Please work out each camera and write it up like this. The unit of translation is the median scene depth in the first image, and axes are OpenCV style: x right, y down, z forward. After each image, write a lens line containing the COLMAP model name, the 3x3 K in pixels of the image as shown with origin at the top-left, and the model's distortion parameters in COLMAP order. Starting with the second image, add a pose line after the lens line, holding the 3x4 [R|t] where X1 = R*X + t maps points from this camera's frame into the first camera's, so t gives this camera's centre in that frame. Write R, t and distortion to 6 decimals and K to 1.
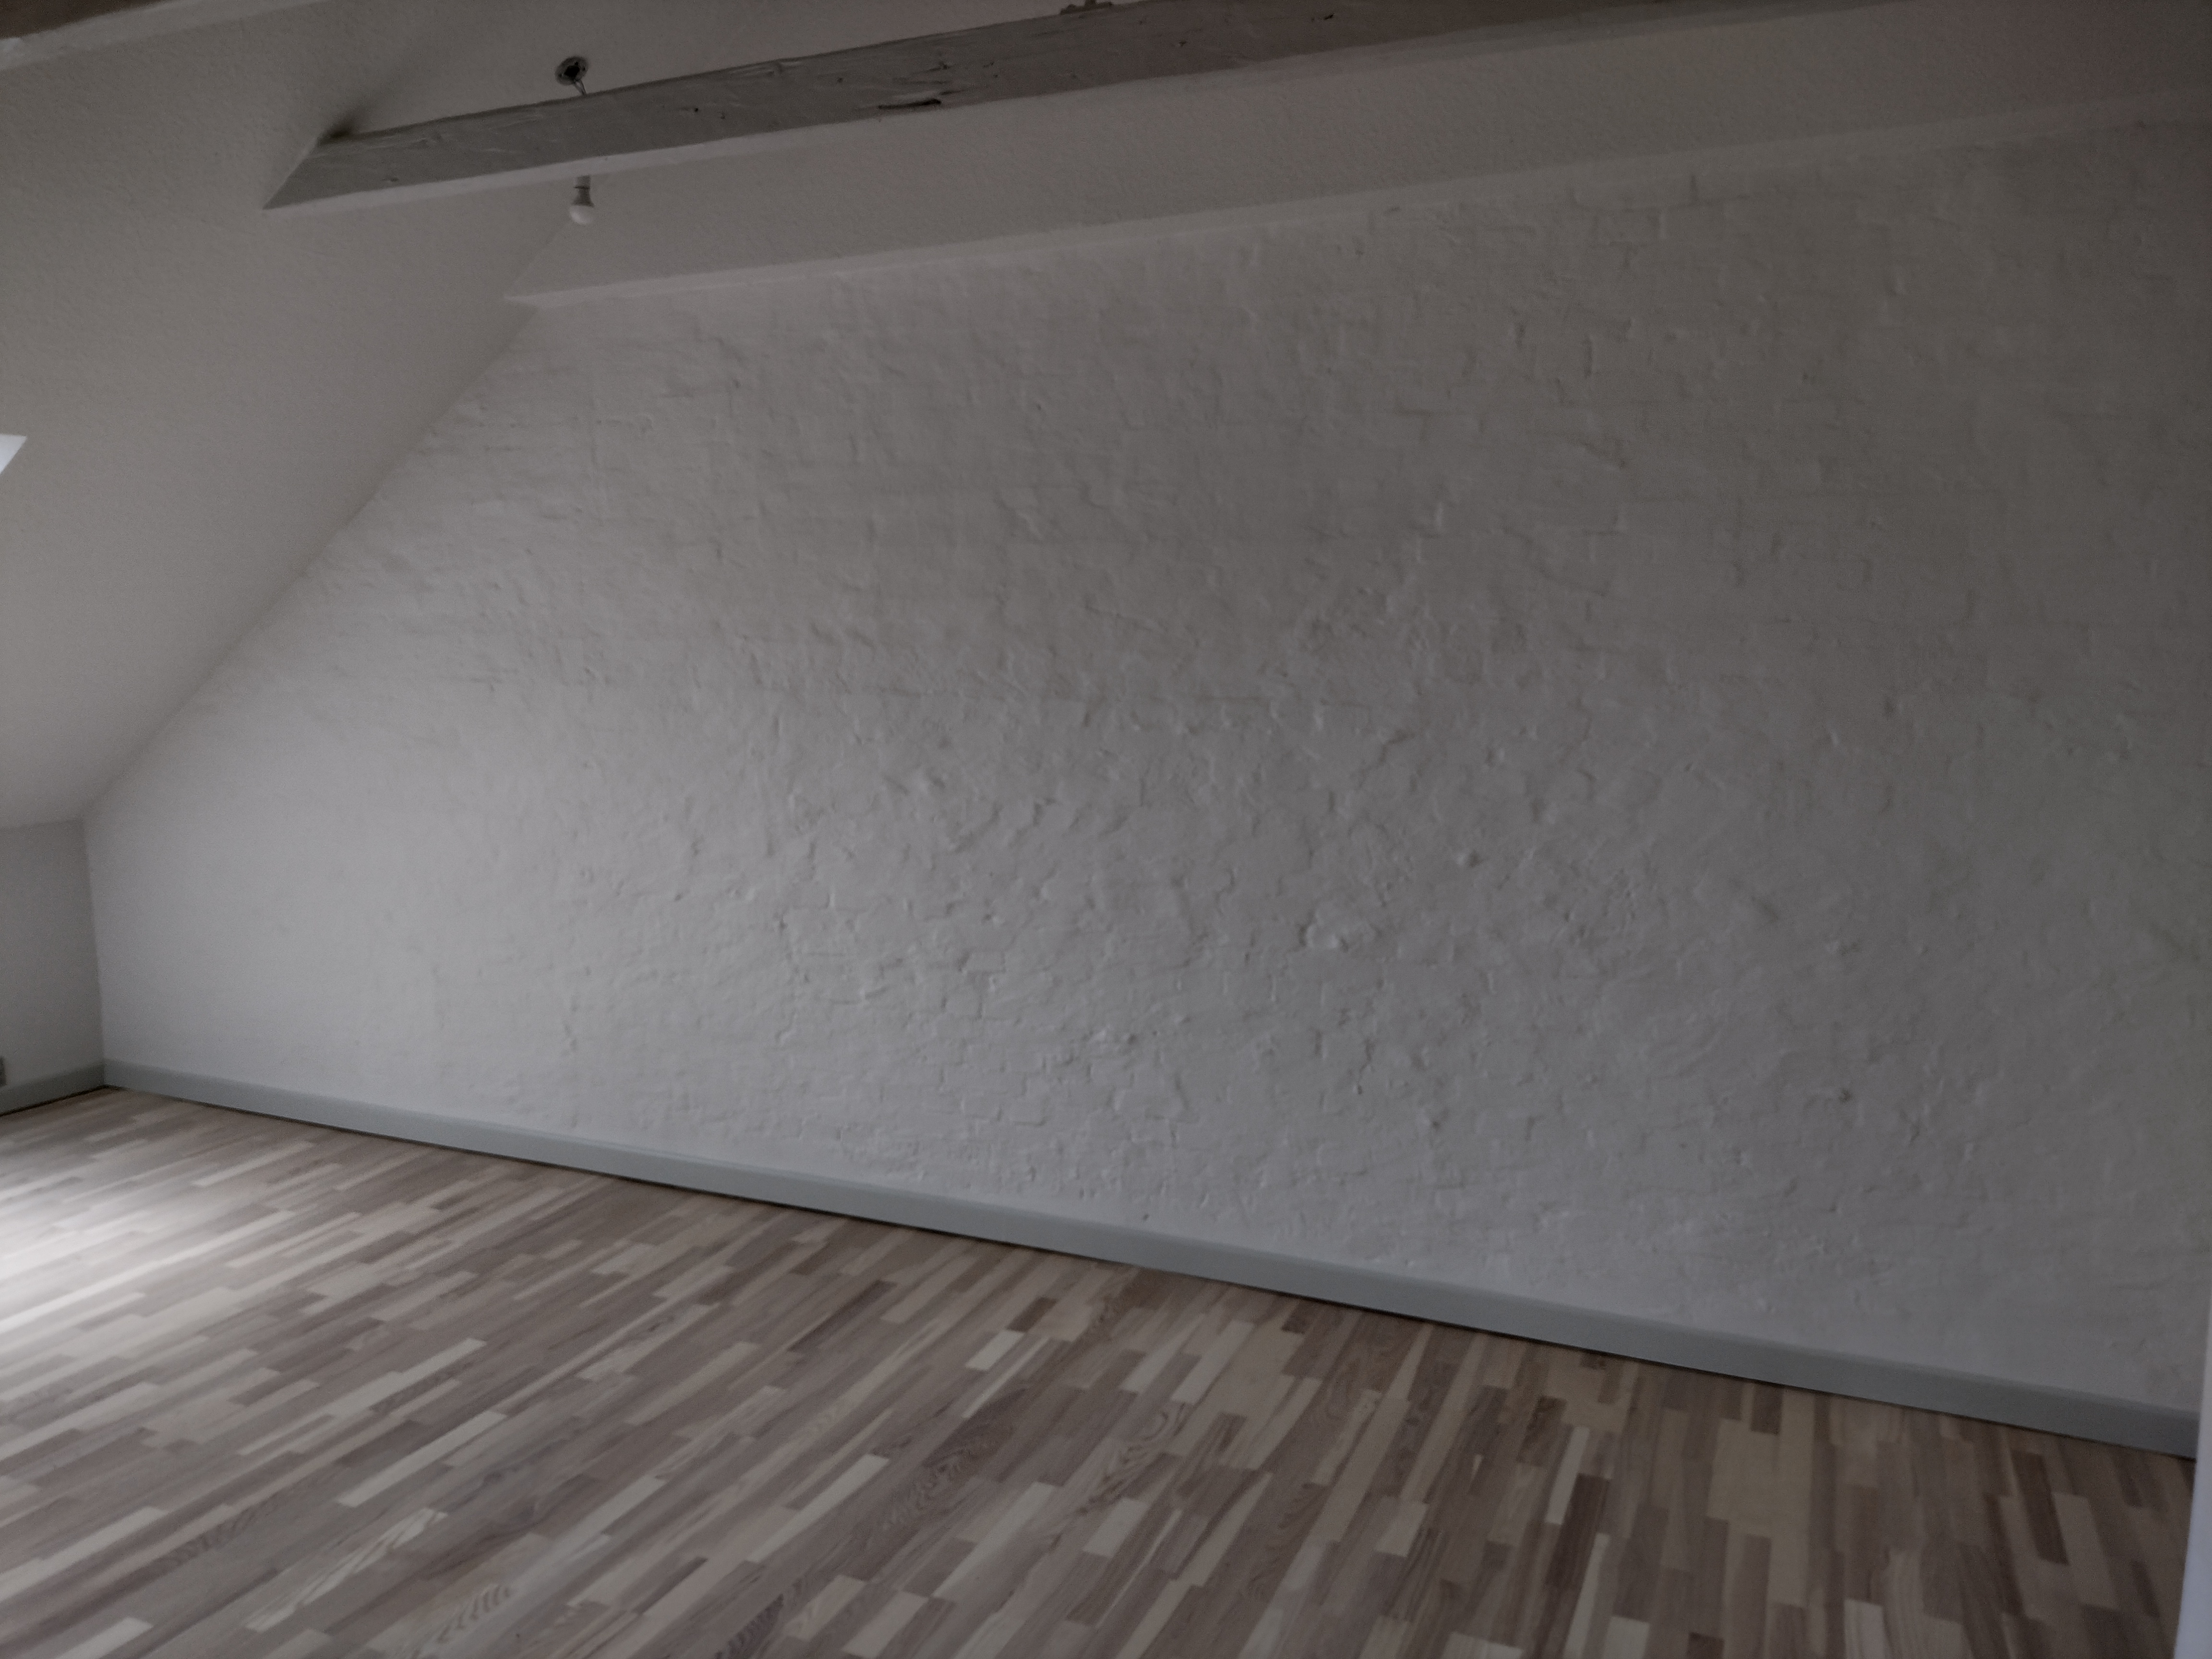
lens RADIAL K [[1627.1, 0, 1106.0], [0, 1627.1, 829.5], [0, 0, 1]] dist [0.110936, -0.211191]
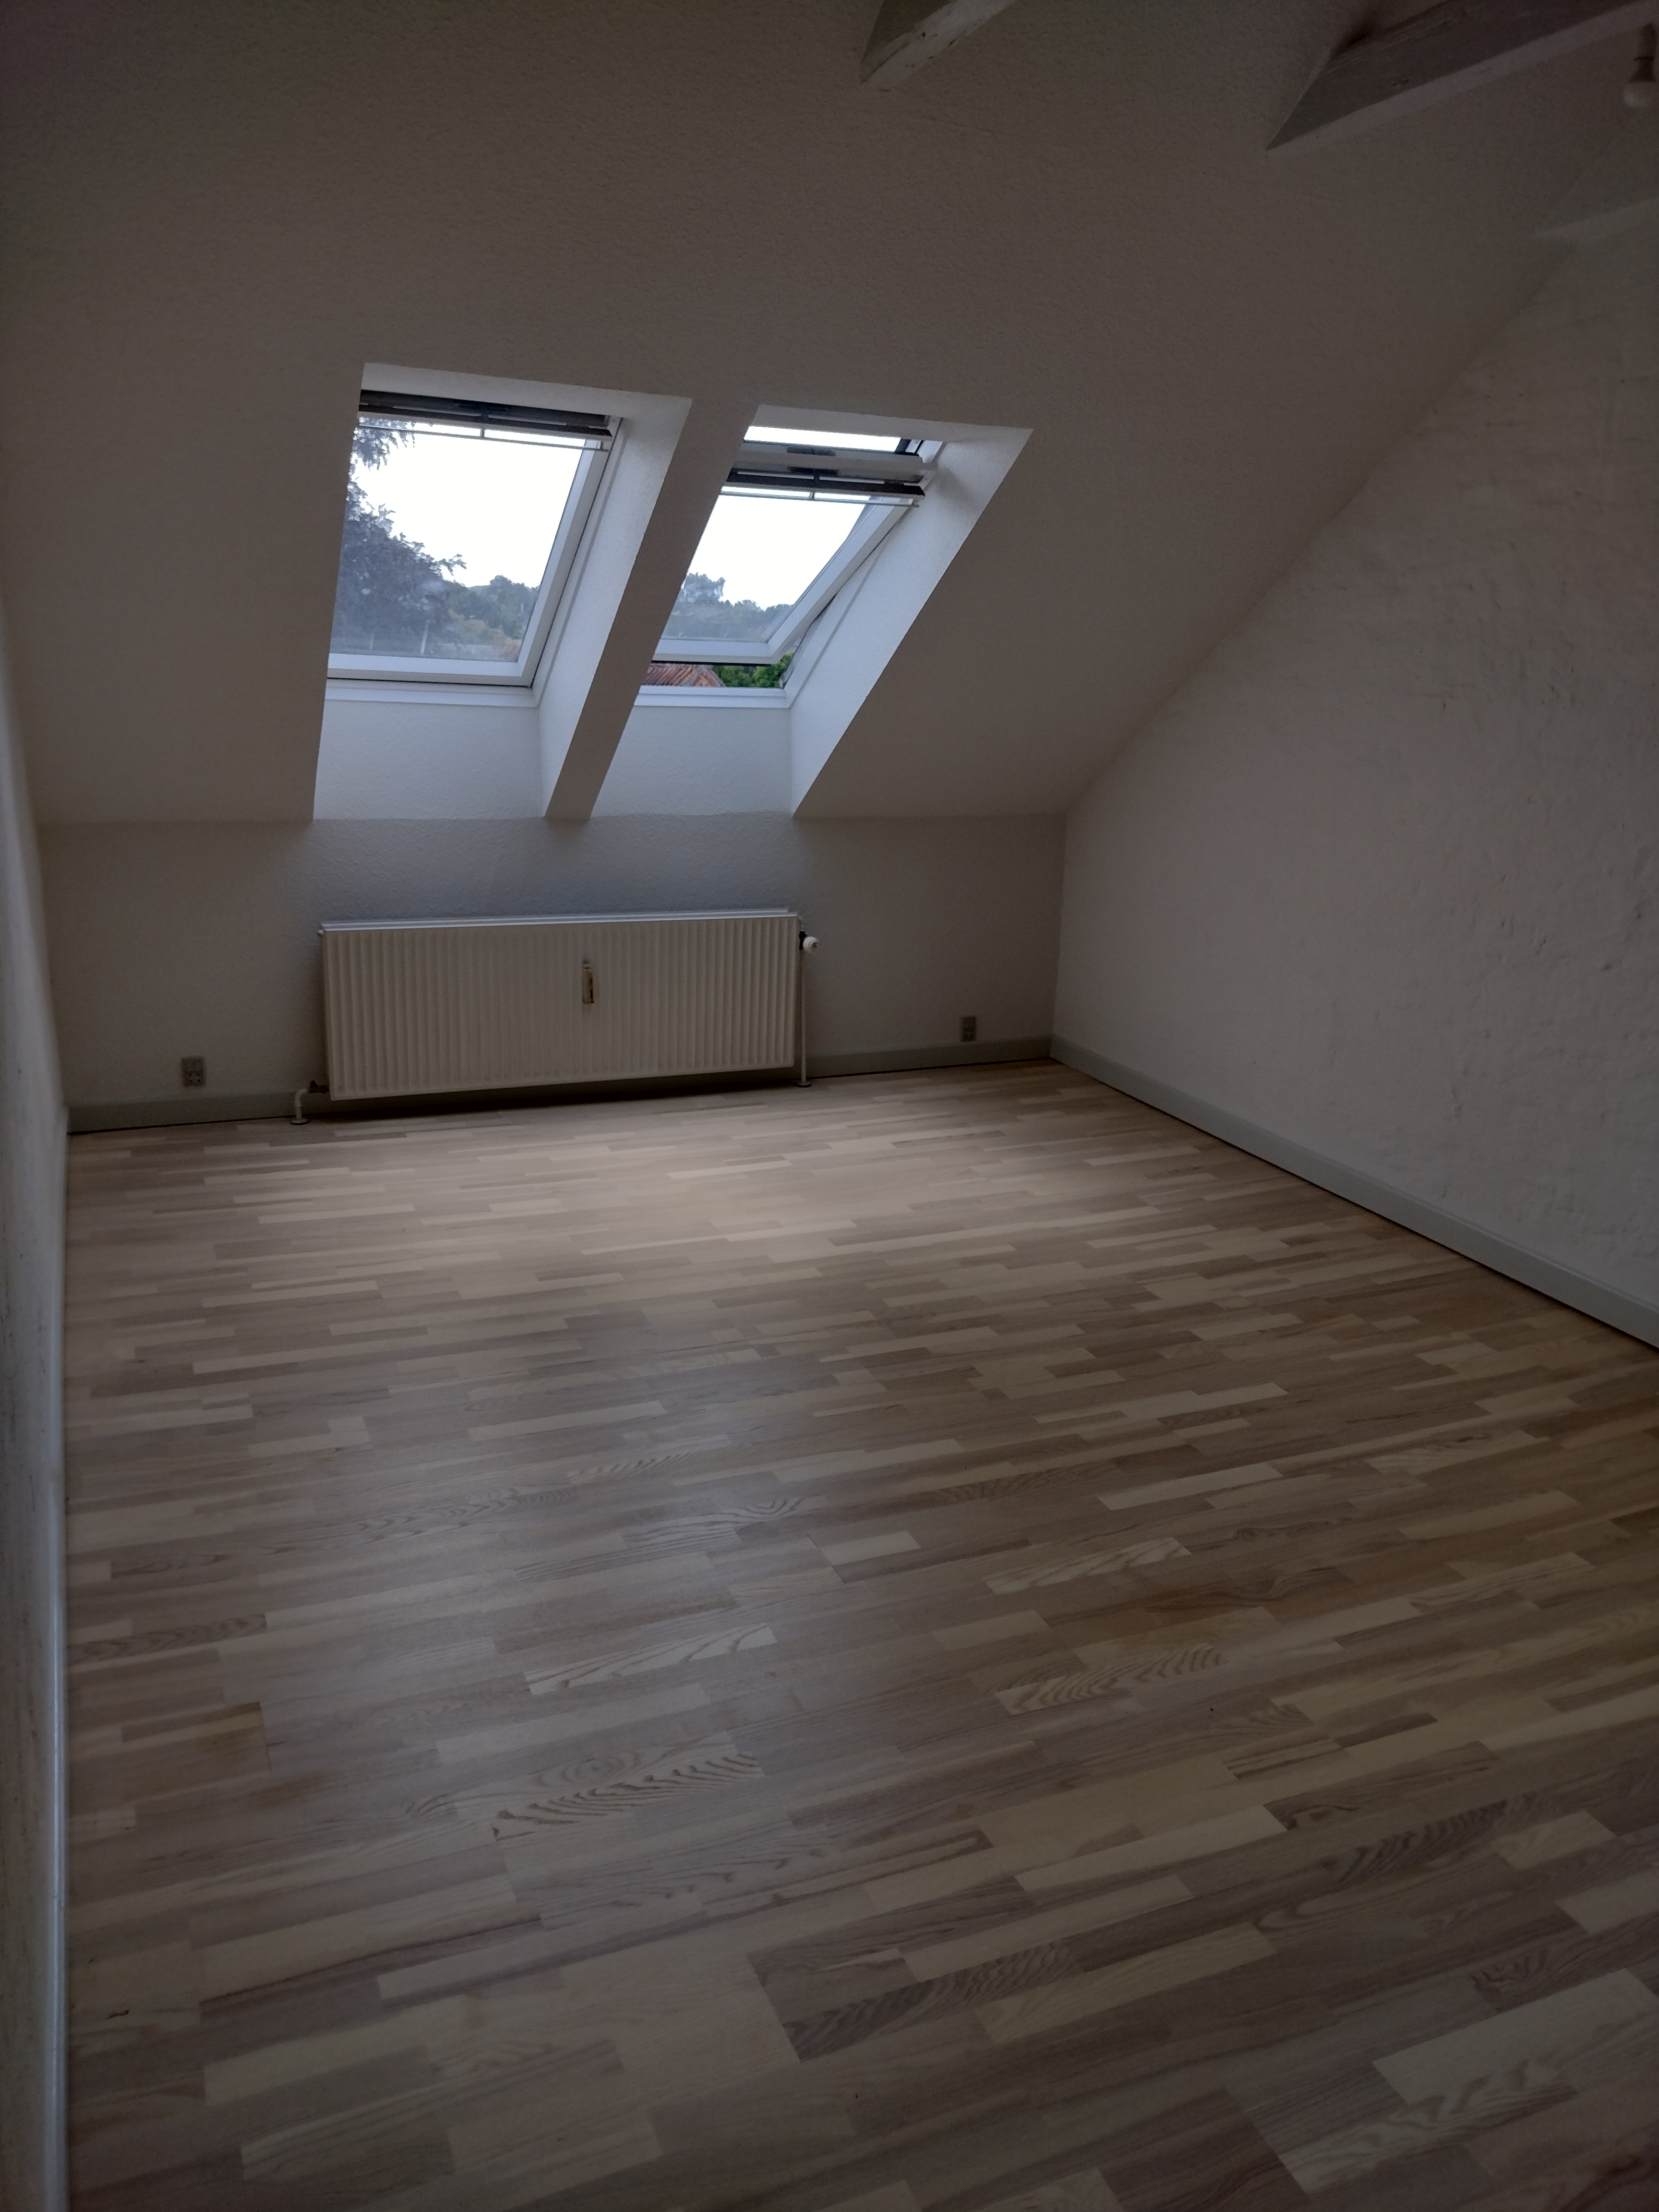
lens RADIAL K [[1627.1, 0, 829.5], [0, 1627.1, 1106.0], [0, 0, 1]] dist [0.110936, -0.211191]
pose [[0.730540, 0.210396, -0.649650, 0.016783], [-0.117945, 0.975931, 0.183436, 0.003071], [0.672608, -0.057384, 0.737771, 0.122910]]
